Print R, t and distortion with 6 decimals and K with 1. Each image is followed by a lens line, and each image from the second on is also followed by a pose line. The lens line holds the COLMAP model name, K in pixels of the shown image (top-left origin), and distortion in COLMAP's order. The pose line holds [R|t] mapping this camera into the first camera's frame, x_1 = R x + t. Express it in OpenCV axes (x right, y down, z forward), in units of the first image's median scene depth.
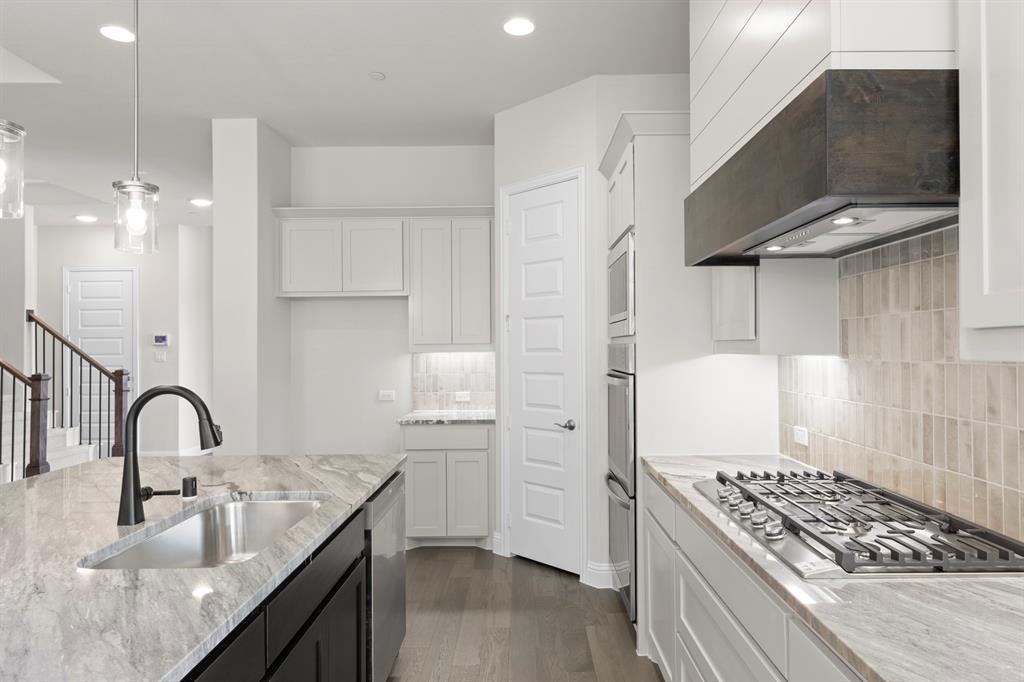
lens RADIAL K [[645.7, 0, 519.0], [0, 645.7, 347.2], [0, 0, 1]] dist [0.018815, -0.001808]
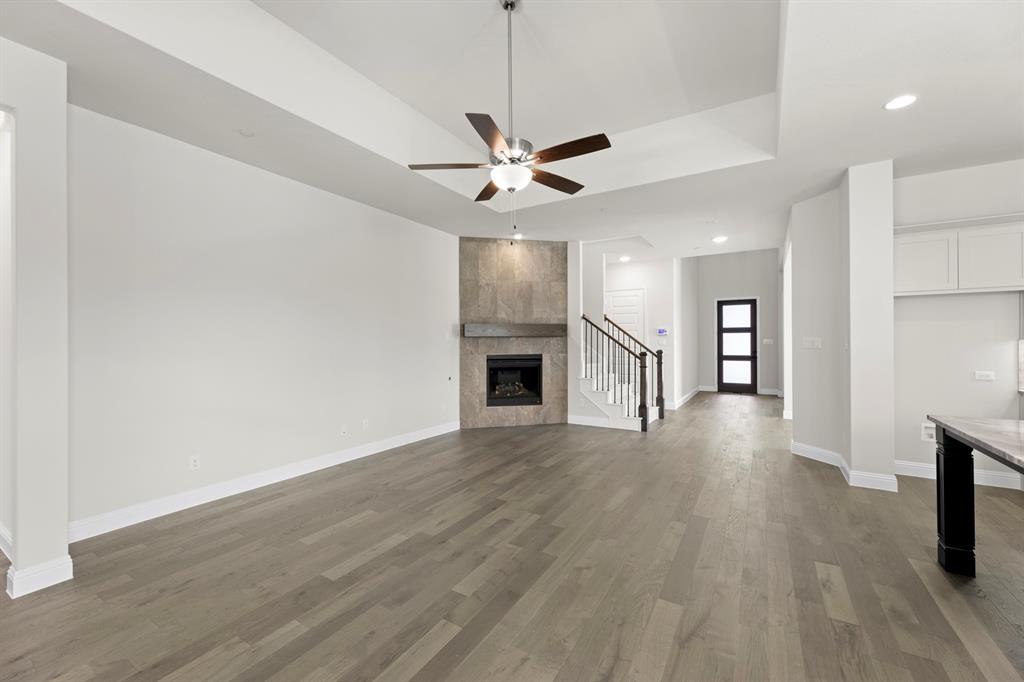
lens RADIAL K [[413.2, 0, 502.9], [0, 413.2, 344.6], [0, 0, 1]] dist [0.002507, -0.000344]
pose [[0.854420, 0.012761, -0.519426, -0.567440], [-0.004883, 0.999851, 0.016531, 0.009179], [0.519560, -0.011588, 0.854355, -0.109109]]
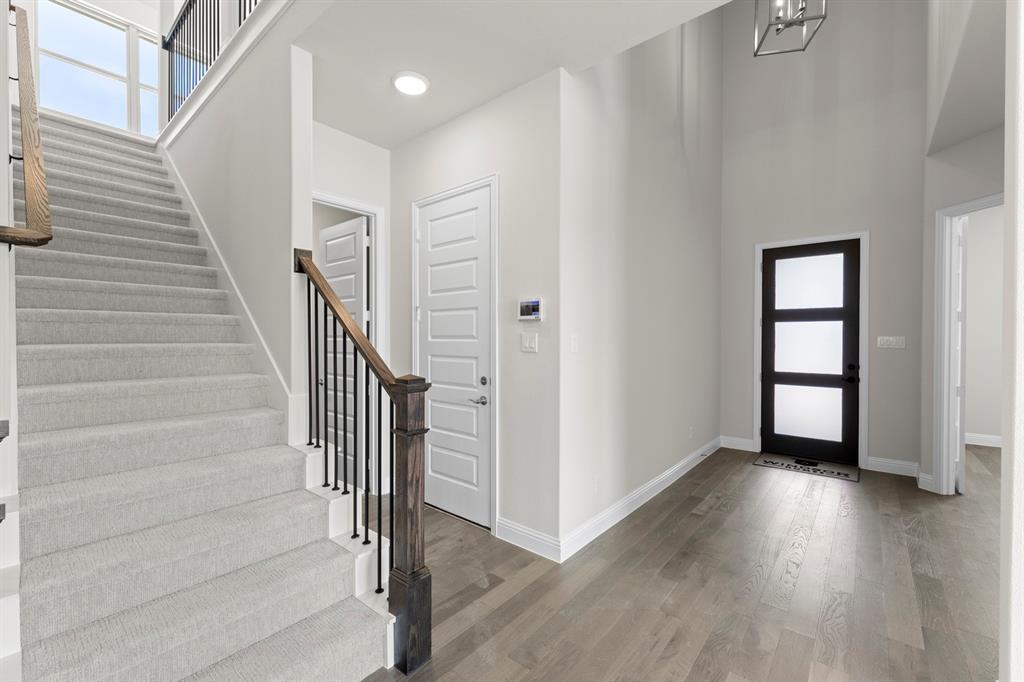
lens RADIAL K [[422.7, 0, 509.1], [0, 422.7, 348.1], [0, 0, 1]] dist [0.000241, 0.000035]
pose [[0.771568, 0.024942, -0.635658, -0.559586], [-0.006150, 0.999477, 0.031753, 0.012580], [0.636118, -0.020590, 0.771317, 1.162801]]
